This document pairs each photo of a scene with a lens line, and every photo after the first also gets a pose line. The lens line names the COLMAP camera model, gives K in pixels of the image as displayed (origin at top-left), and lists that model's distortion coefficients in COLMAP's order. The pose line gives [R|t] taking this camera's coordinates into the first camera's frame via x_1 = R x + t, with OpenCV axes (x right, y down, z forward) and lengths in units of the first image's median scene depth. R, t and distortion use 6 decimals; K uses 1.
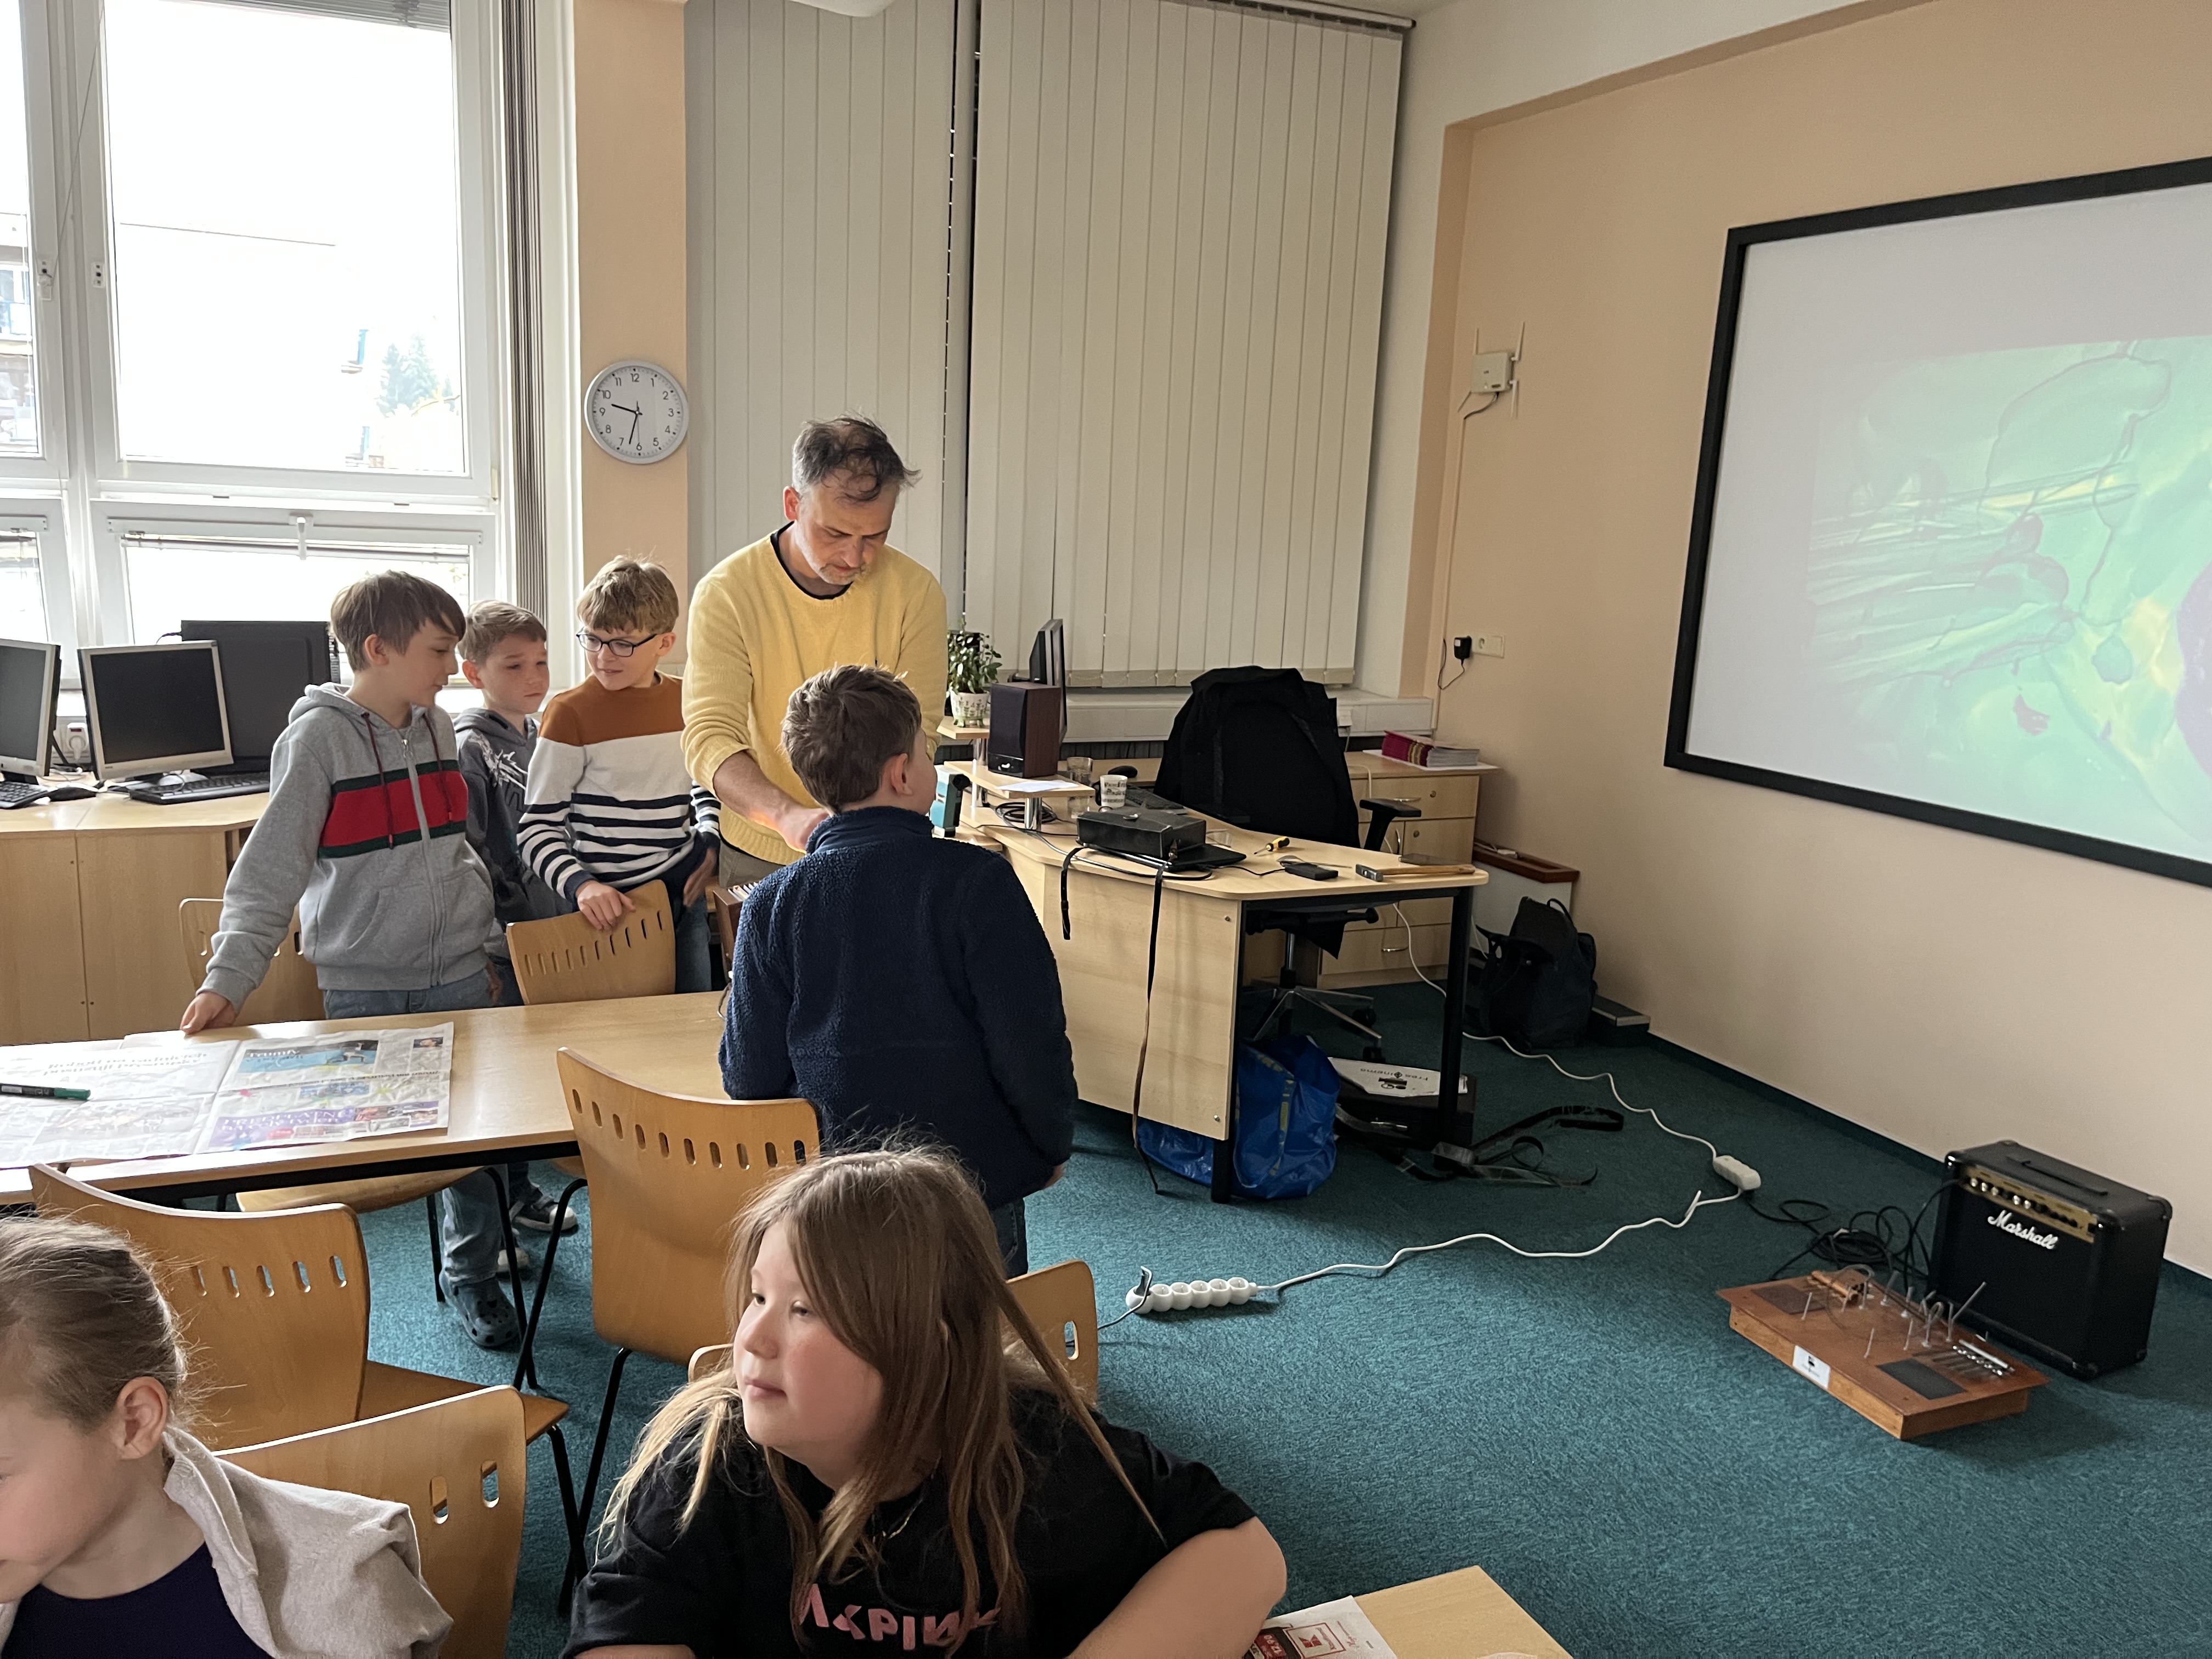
lens RADIAL K [[1634.0, 0, 1106.0], [0, 1634.0, 829.5], [0, 0, 1]] dist [0.044841, -0.059234]
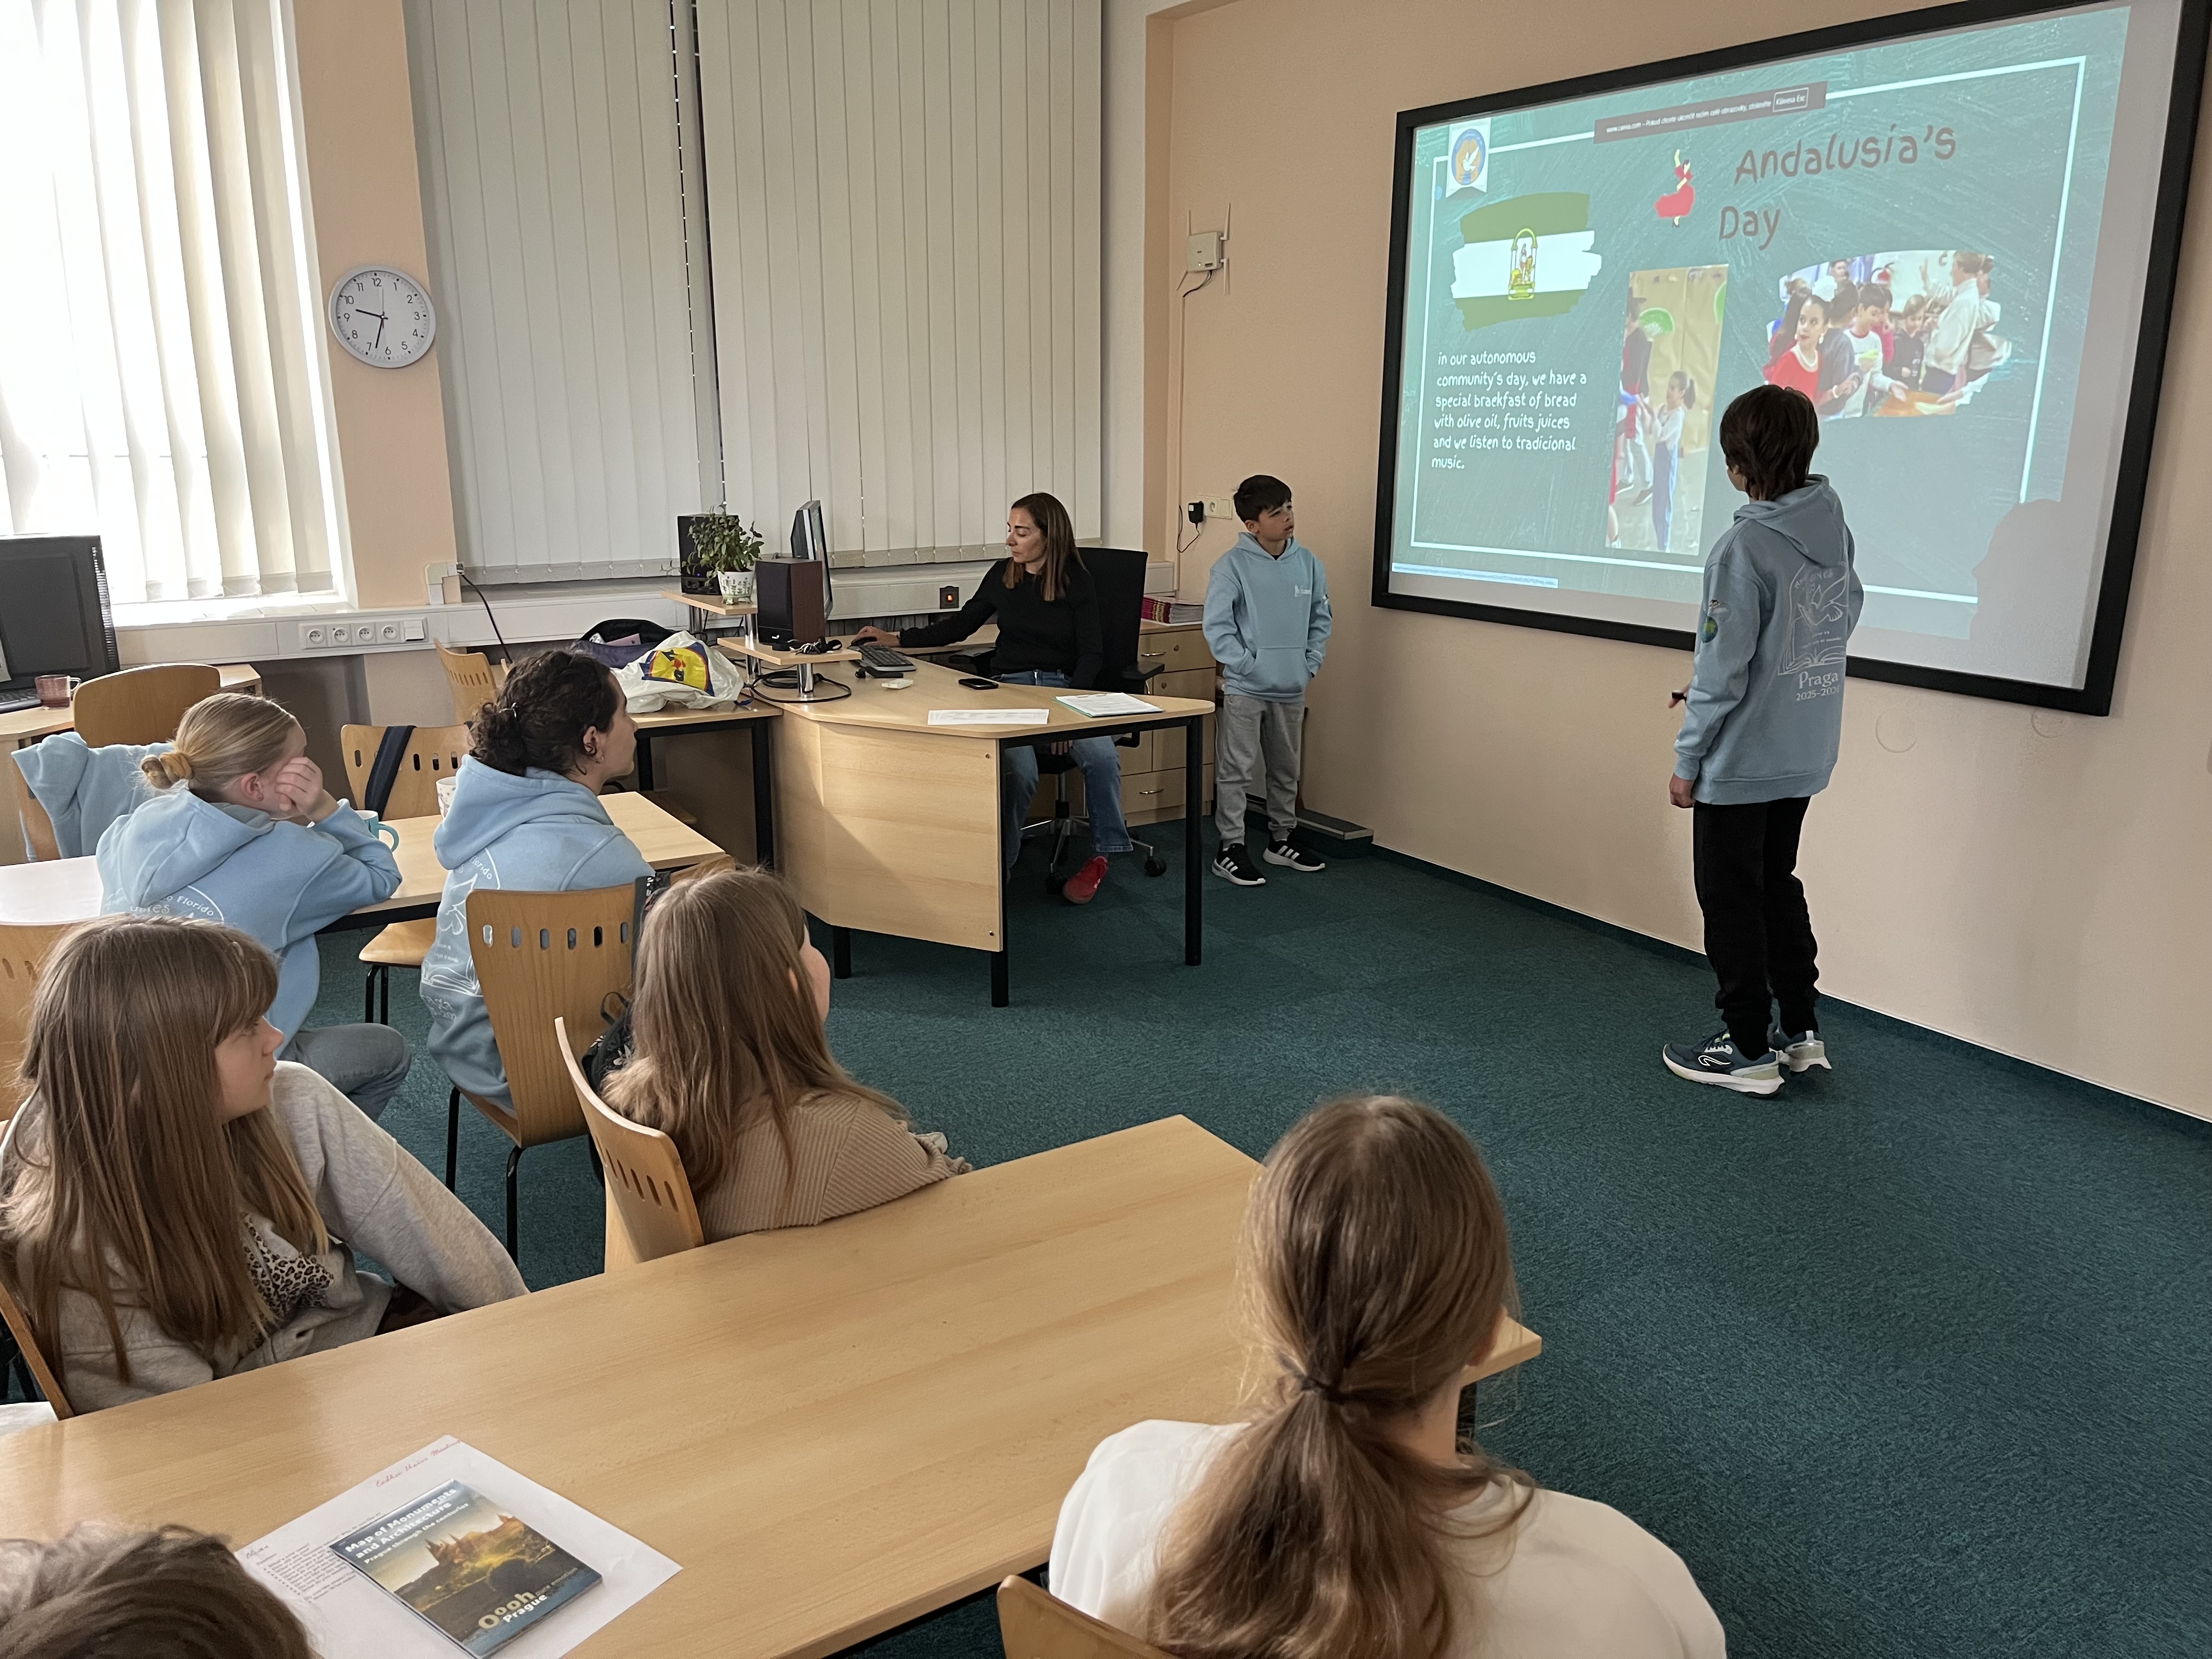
lens RADIAL K [[1620.9, 0, 1113.7], [0, 1620.9, 859.0], [0, 0, 1]] dist [0.004132, -0.000216]
pose [[0.988450, -0.079473, 0.129040, 0.008462], [0.068905, 0.994047, 0.084400, 0.028705], [-0.134980, -0.074533, 0.988041, -0.088902]]
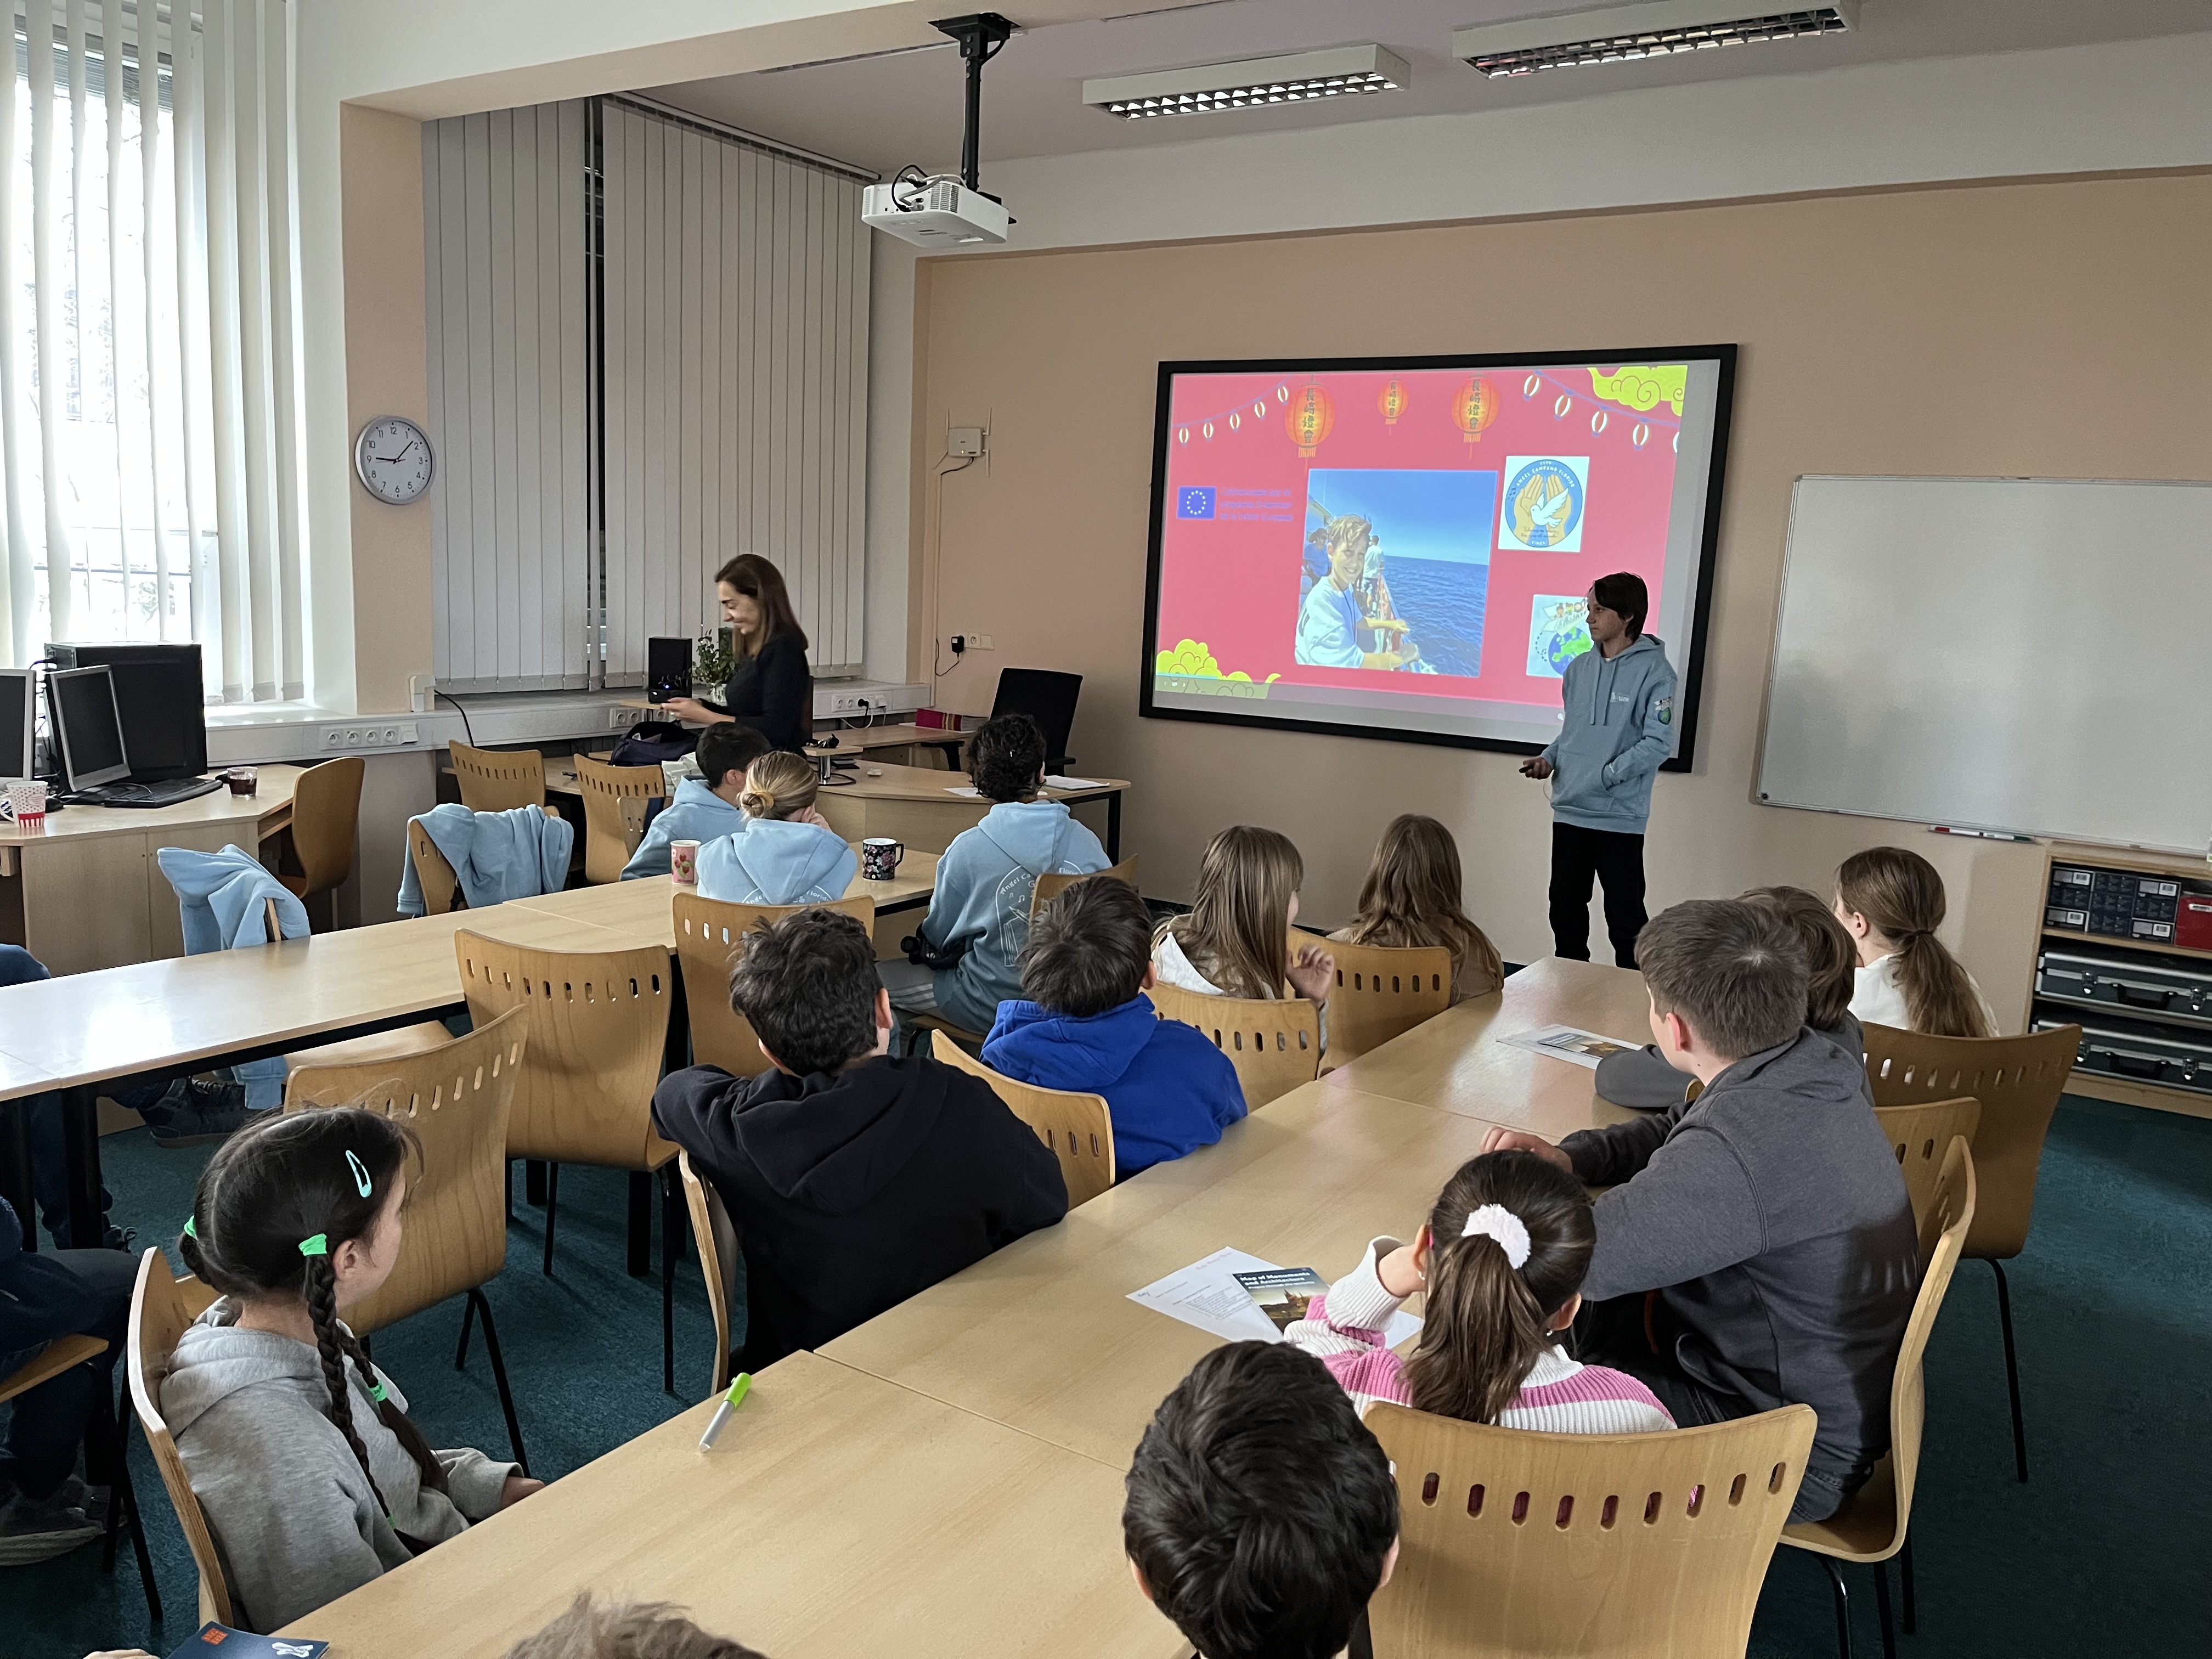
lens RADIAL K [[1620.9, 0, 1113.7], [0, 1620.9, 859.0], [0, 0, 1]] dist [0.004132, -0.000216]
pose [[0.839566, -0.103152, 0.533375, -0.502289], [0.099823, 0.994383, 0.035180, 0.038365], [-0.534008, 0.023707, 0.845147, -0.240684]]
